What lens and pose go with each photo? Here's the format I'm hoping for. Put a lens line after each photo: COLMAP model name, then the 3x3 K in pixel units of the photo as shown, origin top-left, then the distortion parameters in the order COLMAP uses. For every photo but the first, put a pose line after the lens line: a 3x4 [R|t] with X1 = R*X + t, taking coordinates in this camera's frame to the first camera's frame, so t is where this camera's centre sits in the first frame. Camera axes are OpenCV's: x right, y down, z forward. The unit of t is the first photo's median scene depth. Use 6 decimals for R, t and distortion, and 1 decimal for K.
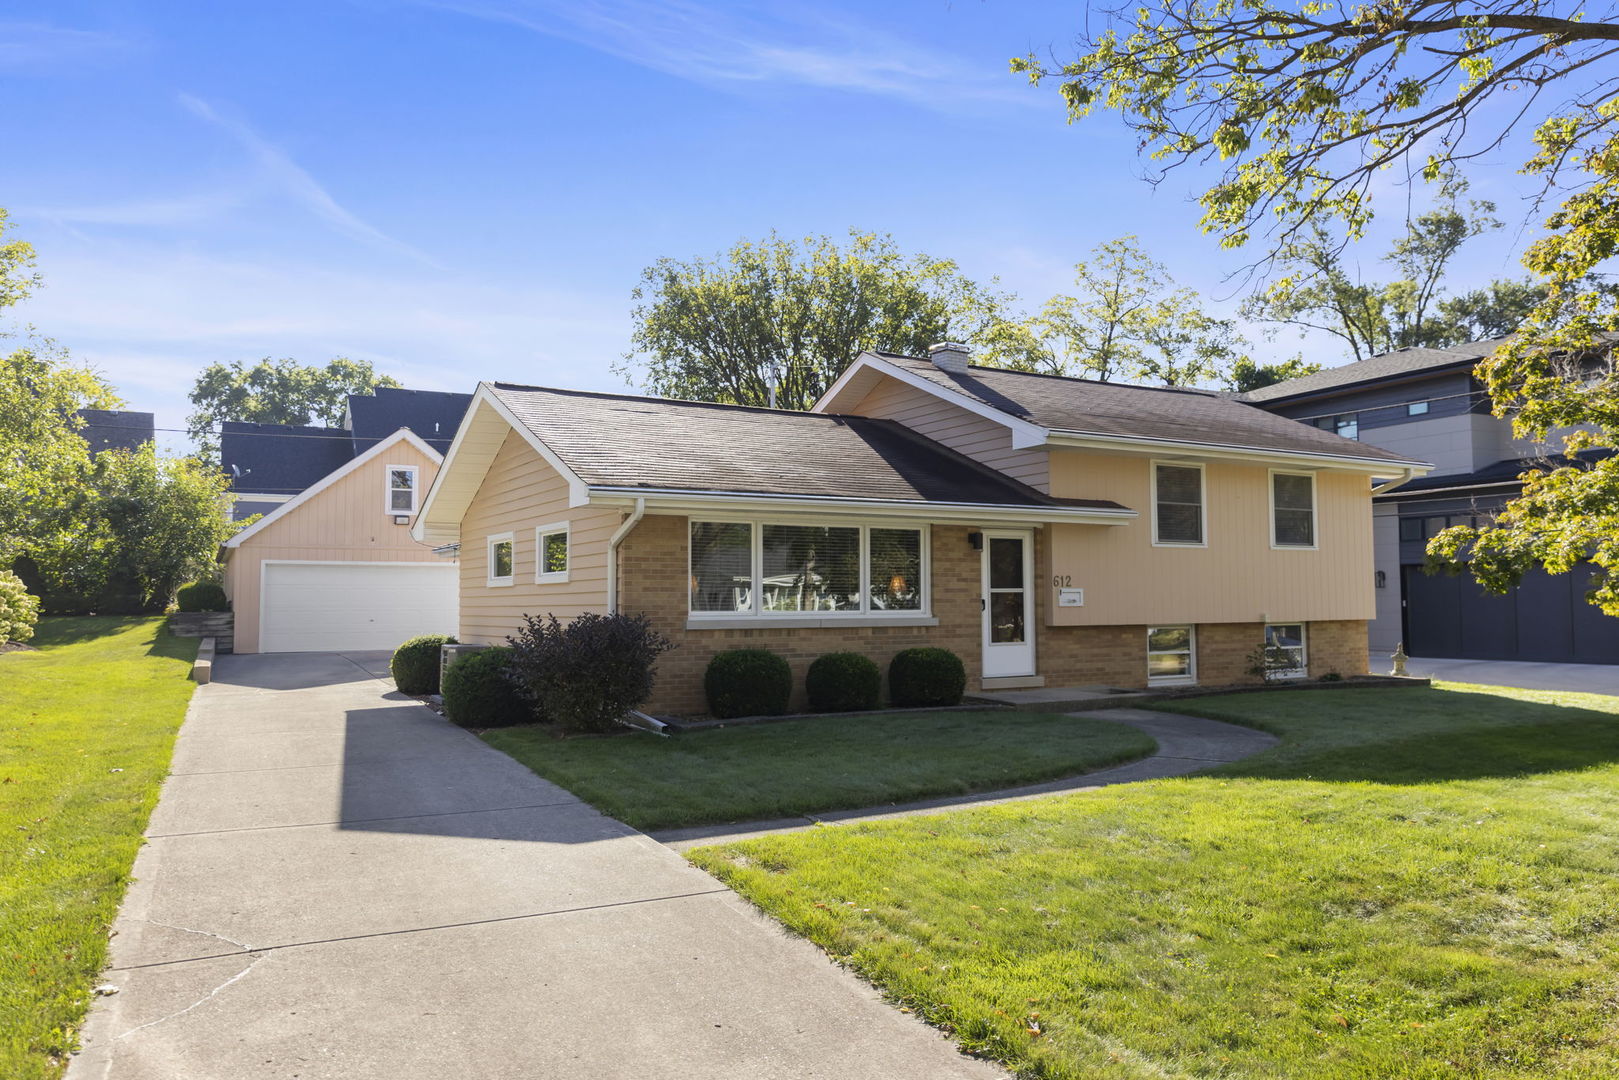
lens RADIAL K [[1144.8, 0, 809.5], [0, 1144.8, 540.0], [0, 0, 1]] dist [0.007988, 0.000304]
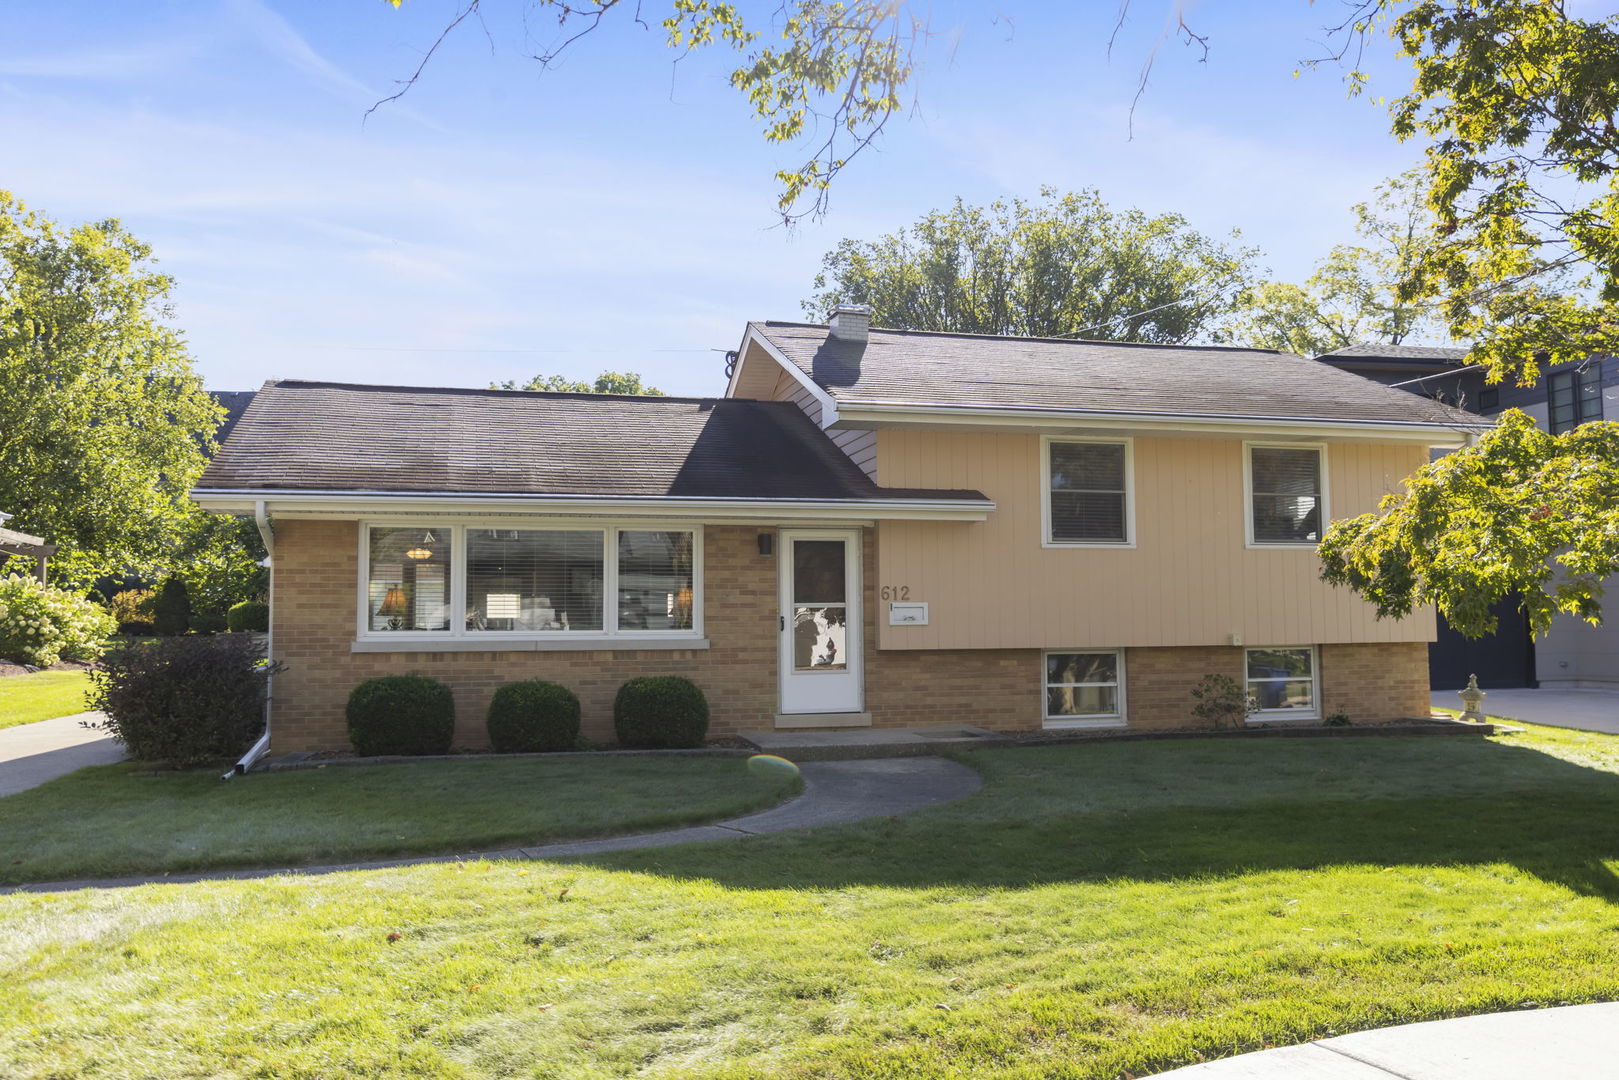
lens RADIAL K [[1260.6, 0, 809.5], [0, 1260.6, 540.0], [0, 0, 1]] dist [-0.008163, 0.000116]
pose [[0.964202, -0.019811, -0.264426, 0.391714], [0.016852, 0.999767, -0.013452, 0.009958], [0.264631, 0.008515, 0.964312, 0.144605]]
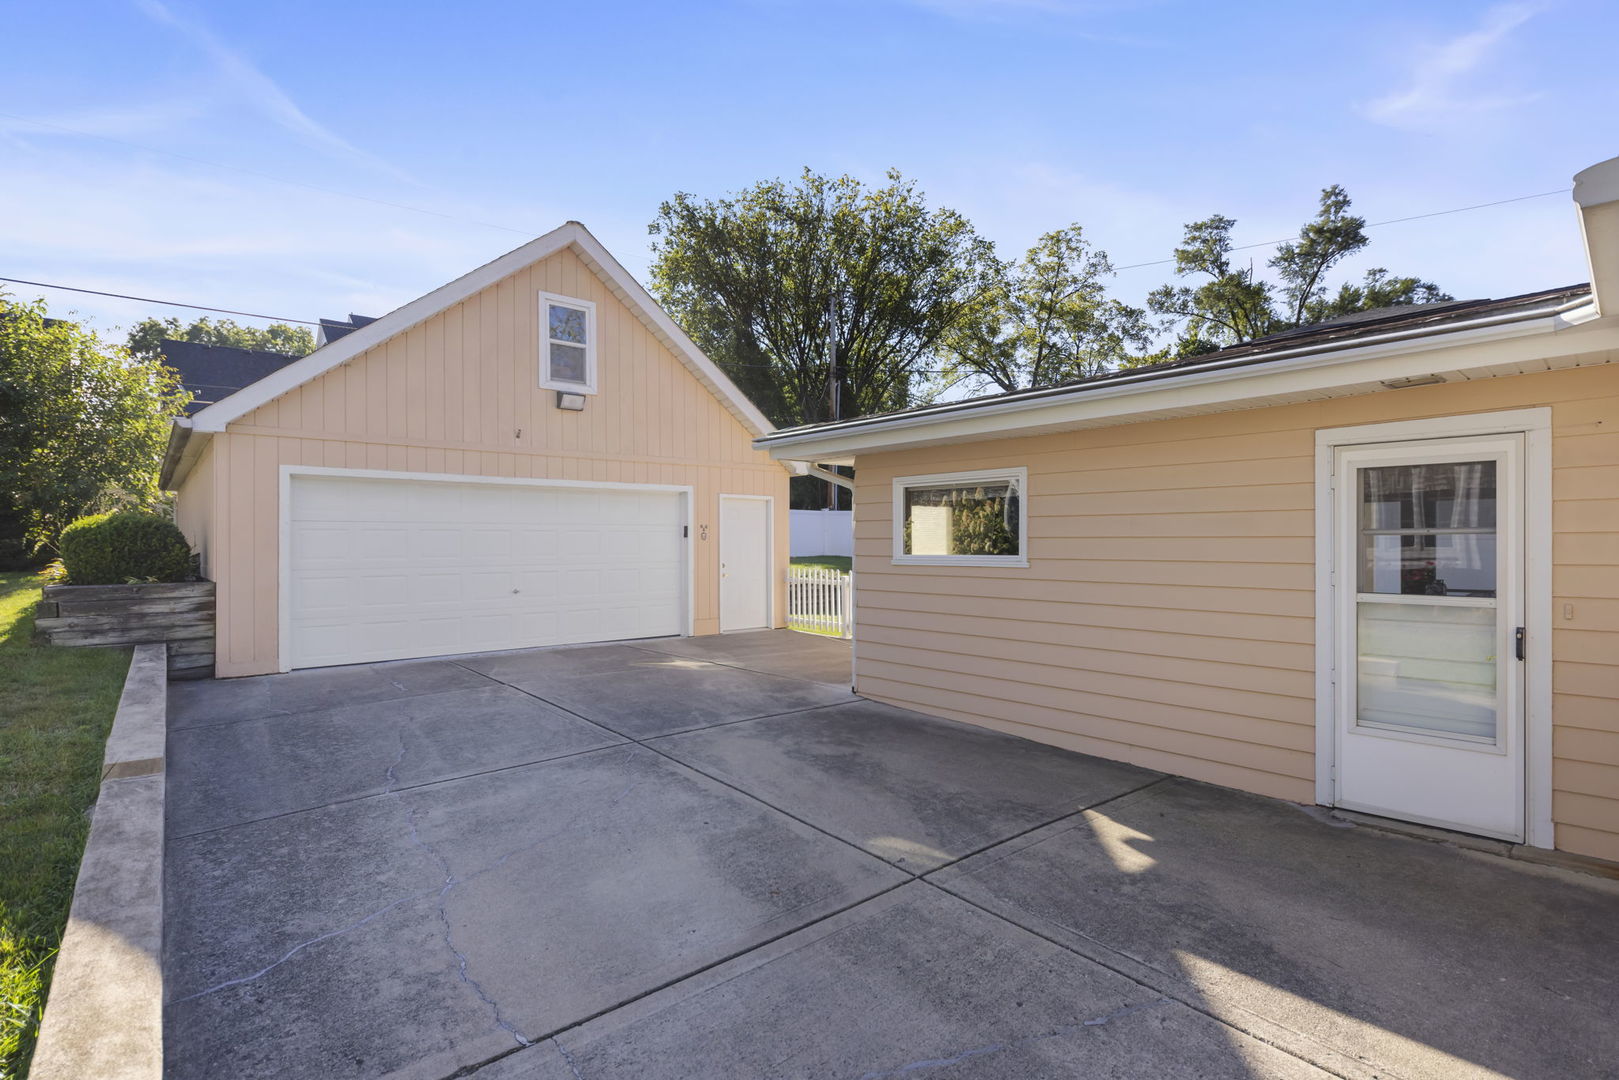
lens RADIAL K [[791.4, 0, 847.7], [0, 791.4, 546.9], [0, 0, 1]] dist [-0.002363, -0.001142]
pose [[0.970969, 0.000036, 0.239205, -0.586093], [-0.014913, 0.998064, 0.060381, 0.047147], [-0.238740, -0.062195, 0.969090, 1.125043]]
